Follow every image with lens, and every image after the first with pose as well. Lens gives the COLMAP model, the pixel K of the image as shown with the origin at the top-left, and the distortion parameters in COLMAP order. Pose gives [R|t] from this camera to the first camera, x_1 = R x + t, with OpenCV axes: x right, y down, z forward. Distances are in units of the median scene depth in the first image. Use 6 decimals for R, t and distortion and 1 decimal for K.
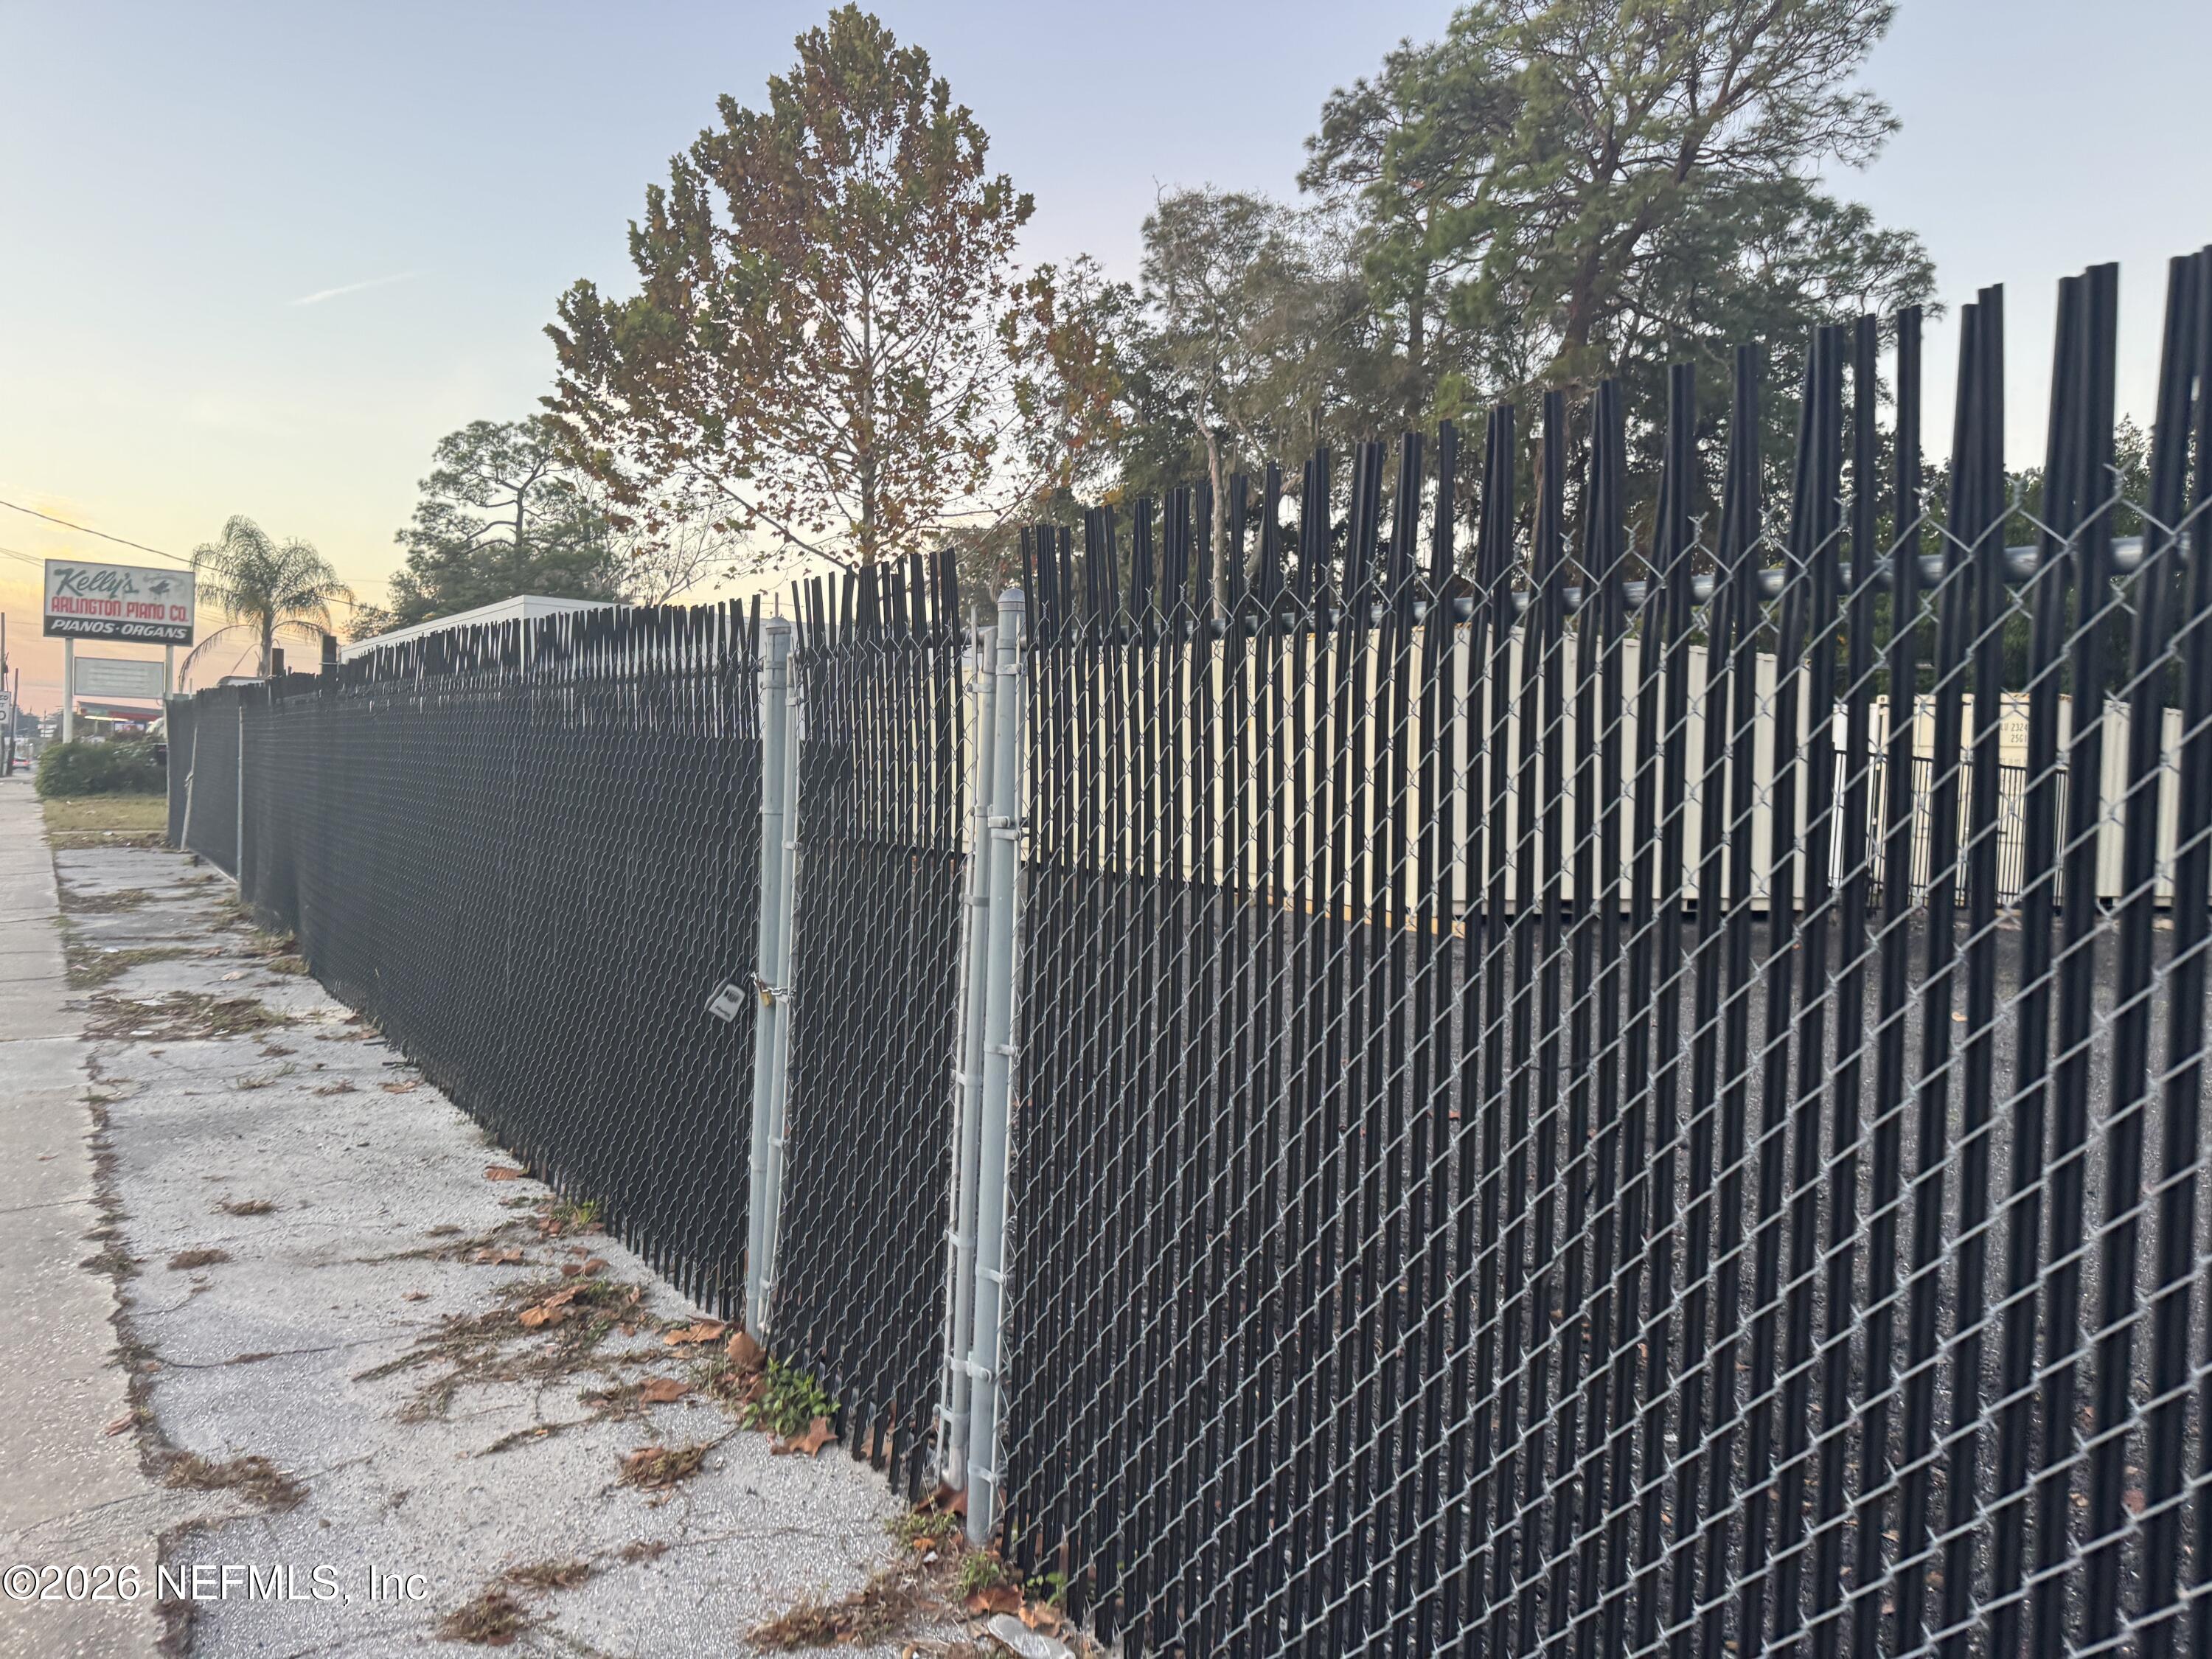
lens RADIAL K [[1563.7, 0, 1114.0], [0, 1563.7, 809.0], [0, 0, 1]] dist [0.053891, -0.055850]
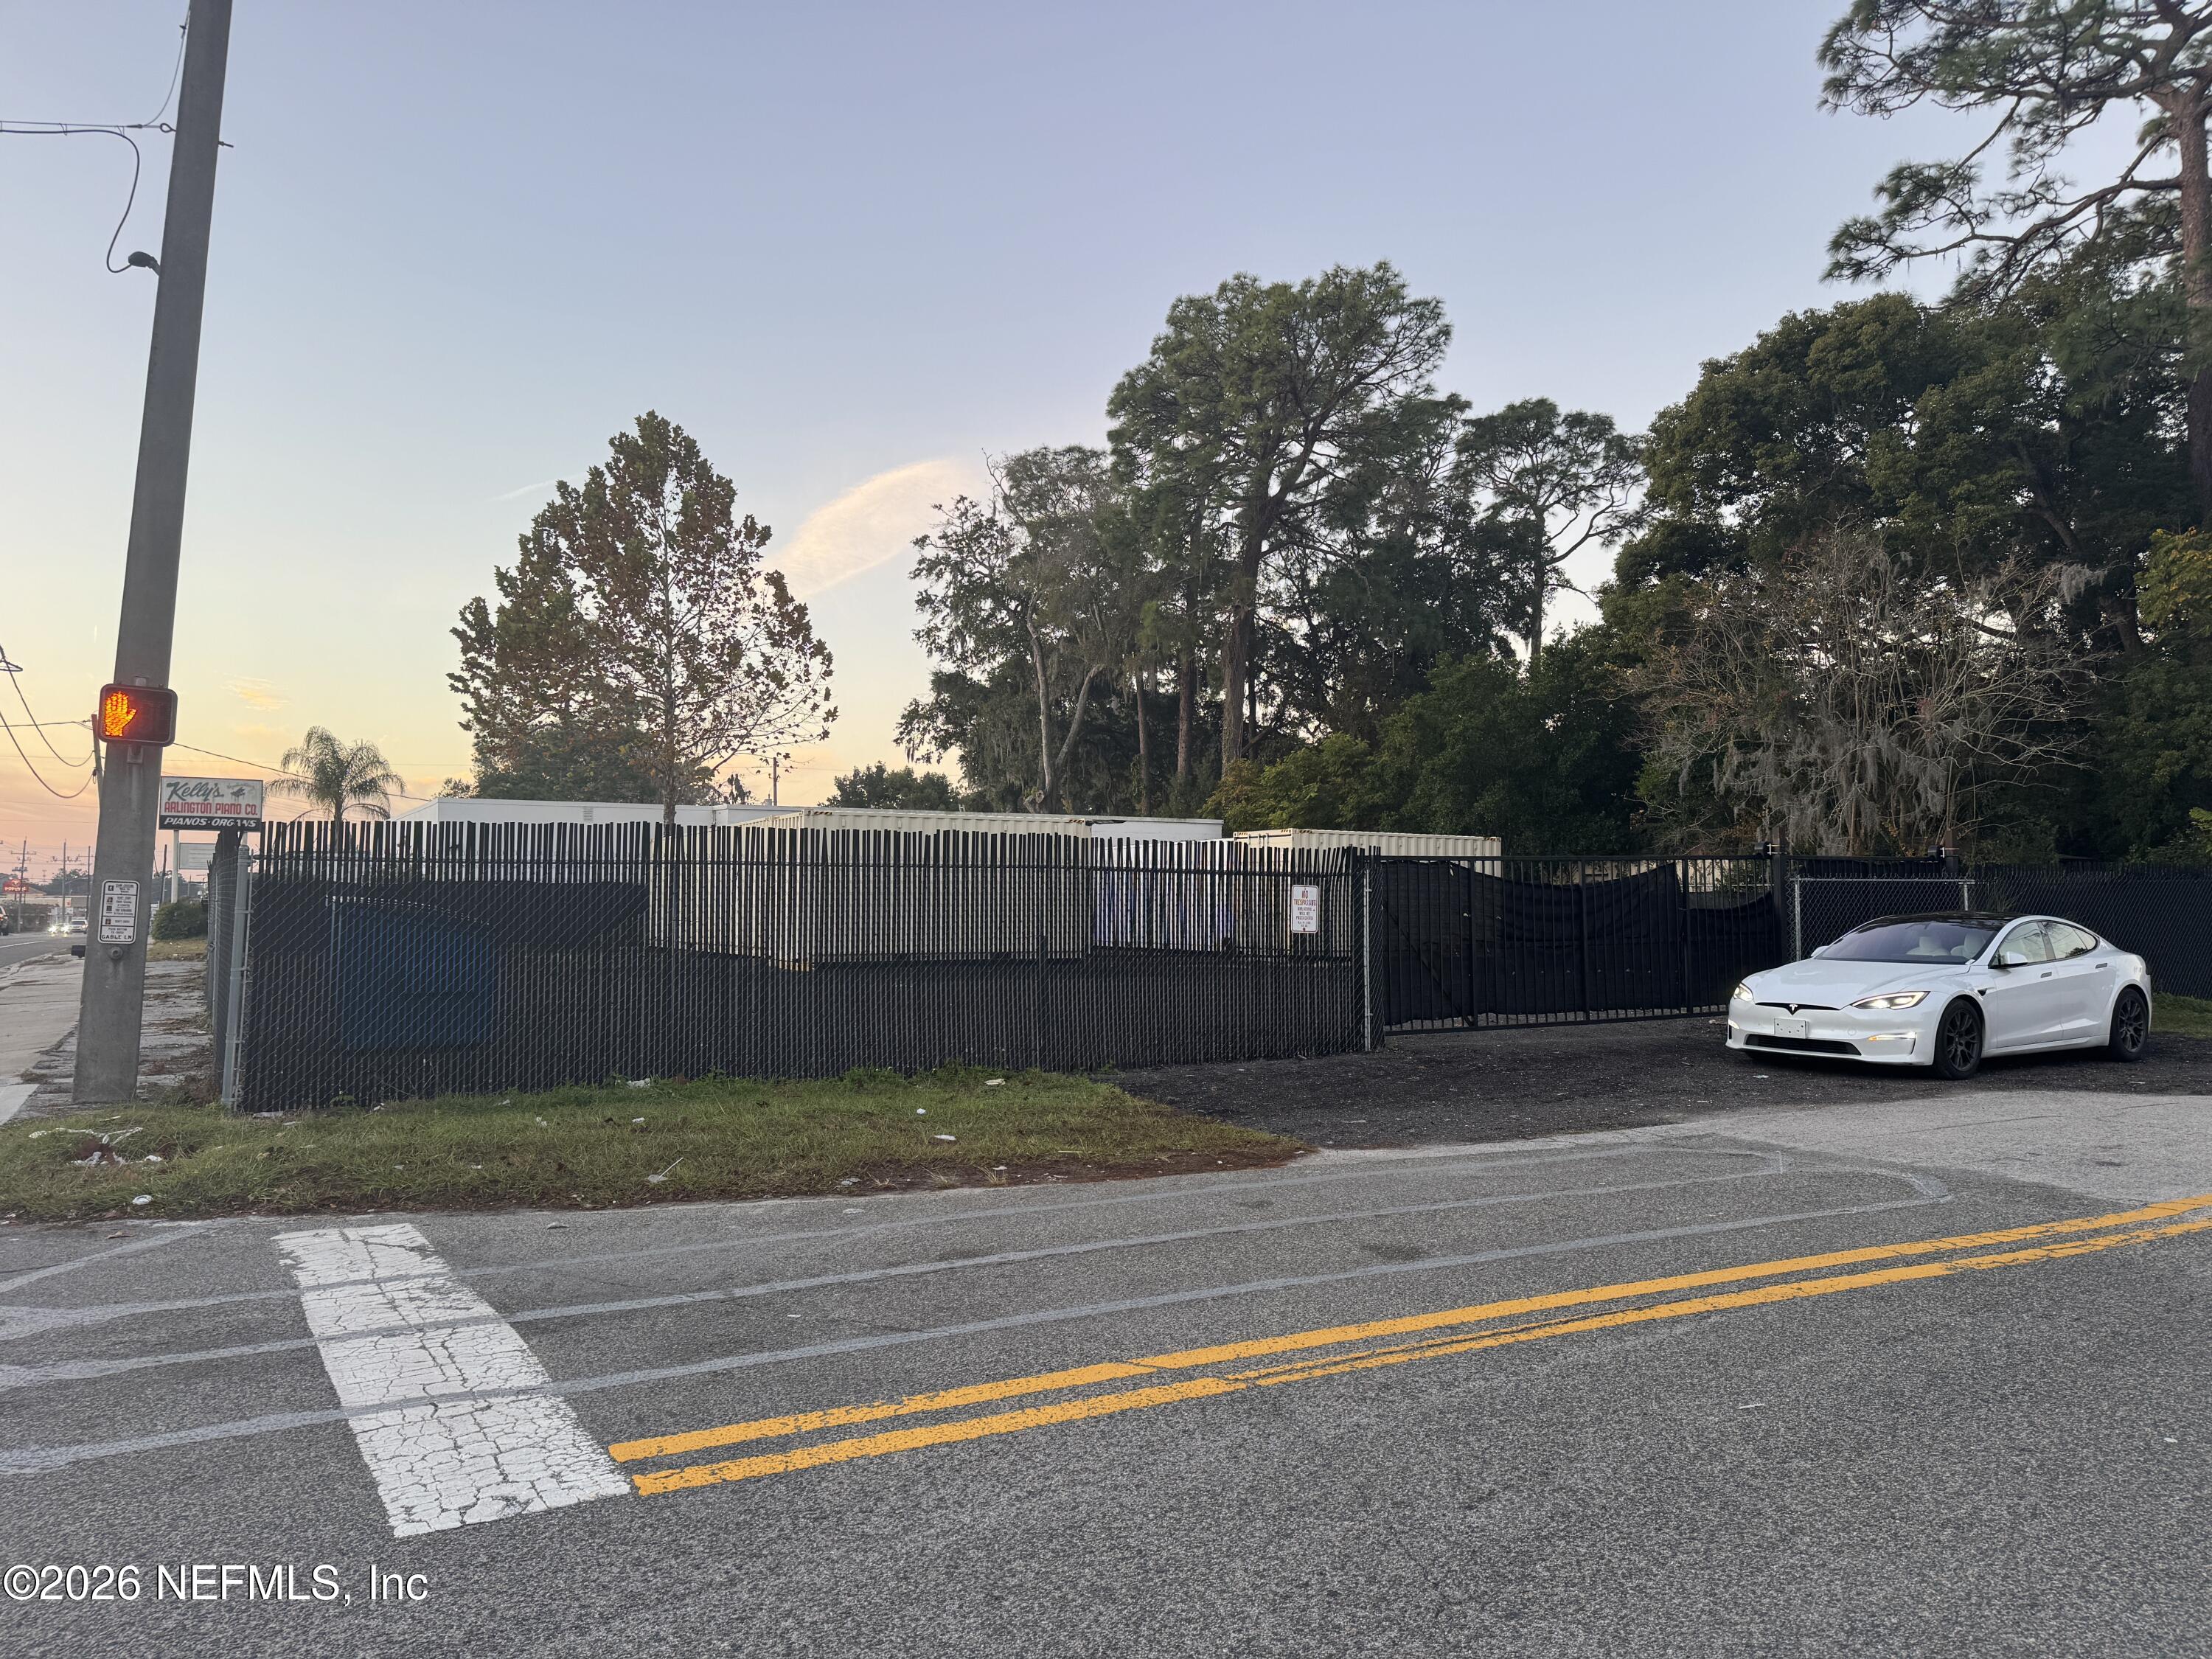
lens RADIAL K [[1563.7, 0, 1100.0], [0, 1563.7, 818.2], [0, 0, 1]] dist [0.053891, -0.055850]
pose [[0.995866, -0.030824, -0.085442, 0.384402], [0.024141, 0.996647, -0.078178, 0.015966], [0.087565, 0.075792, 0.993271, -0.450345]]
